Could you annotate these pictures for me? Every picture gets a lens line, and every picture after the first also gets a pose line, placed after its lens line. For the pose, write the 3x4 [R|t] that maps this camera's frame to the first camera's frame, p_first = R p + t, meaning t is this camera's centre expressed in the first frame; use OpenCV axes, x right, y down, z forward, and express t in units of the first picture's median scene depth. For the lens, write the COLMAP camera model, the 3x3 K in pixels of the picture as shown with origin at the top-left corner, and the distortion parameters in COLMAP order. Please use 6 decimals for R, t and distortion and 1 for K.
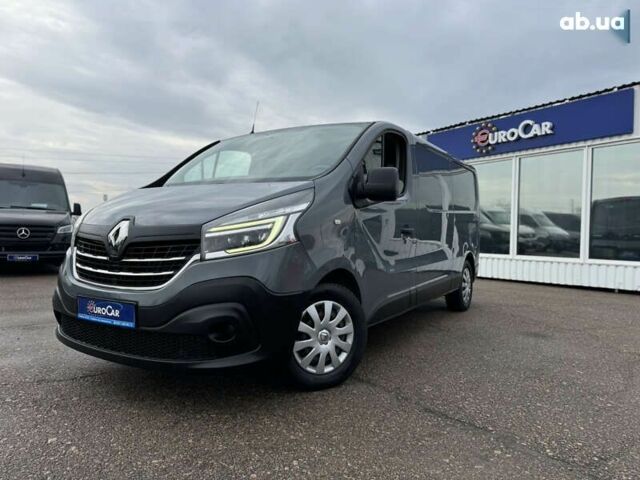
lens RADIAL K [[456.9, 0, 319.9], [0, 456.9, 242.1], [0, 0, 1]] dist [0.025742, -0.006433]
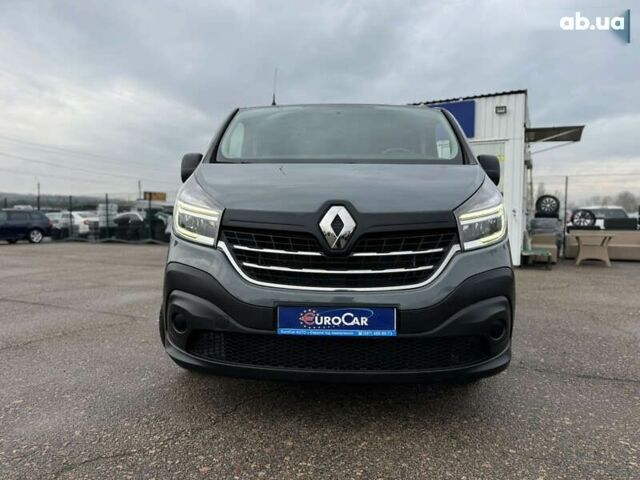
lens RADIAL K [[457.0, 0, 320.0], [0, 457.0, 240.0], [0, 0, 1]] dist [0.095198, -0.124946]
pose [[0.874329, -0.027313, 0.484564, -0.844551], [0.014353, 0.999434, 0.030435, -0.012219], [-0.485121, -0.019655, 0.874226, 0.319084]]
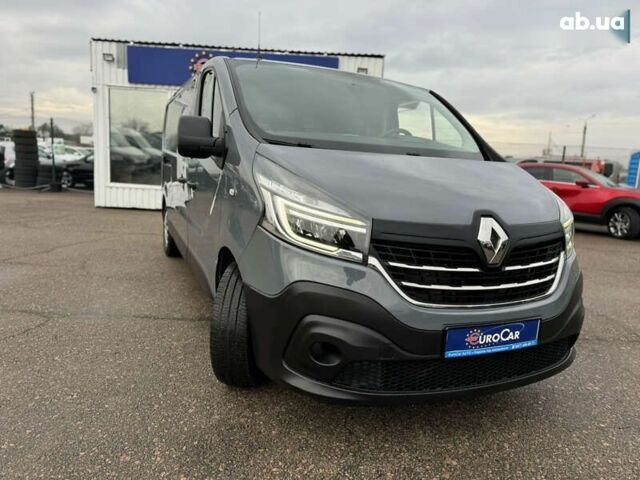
lens RADIAL K [[457.0, 0, 320.0], [0, 457.0, 240.0], [0, 0, 1]] dist [0.095198, -0.124946]
pose [[0.574586, -0.112007, 0.810743, -1.219097], [-0.031988, 0.986761, 0.158995, -0.124072], [-0.817819, -0.117291, 0.563396, 0.795602]]
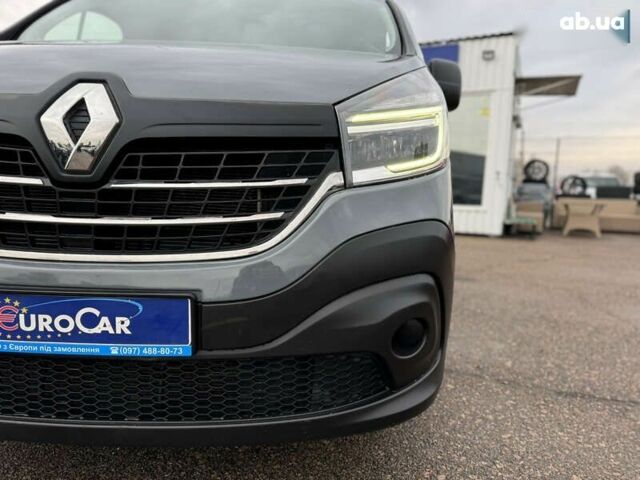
lens RADIAL K [[457.0, 0, 320.0], [0, 457.0, 240.0], [0, 0, 1]] dist [0.095198, -0.124946]
pose [[0.864558, -0.042920, 0.500697, -0.461823], [-0.008021, 0.995041, 0.099146, 0.043117], [-0.502469, -0.089733, 0.859926, 0.562473]]
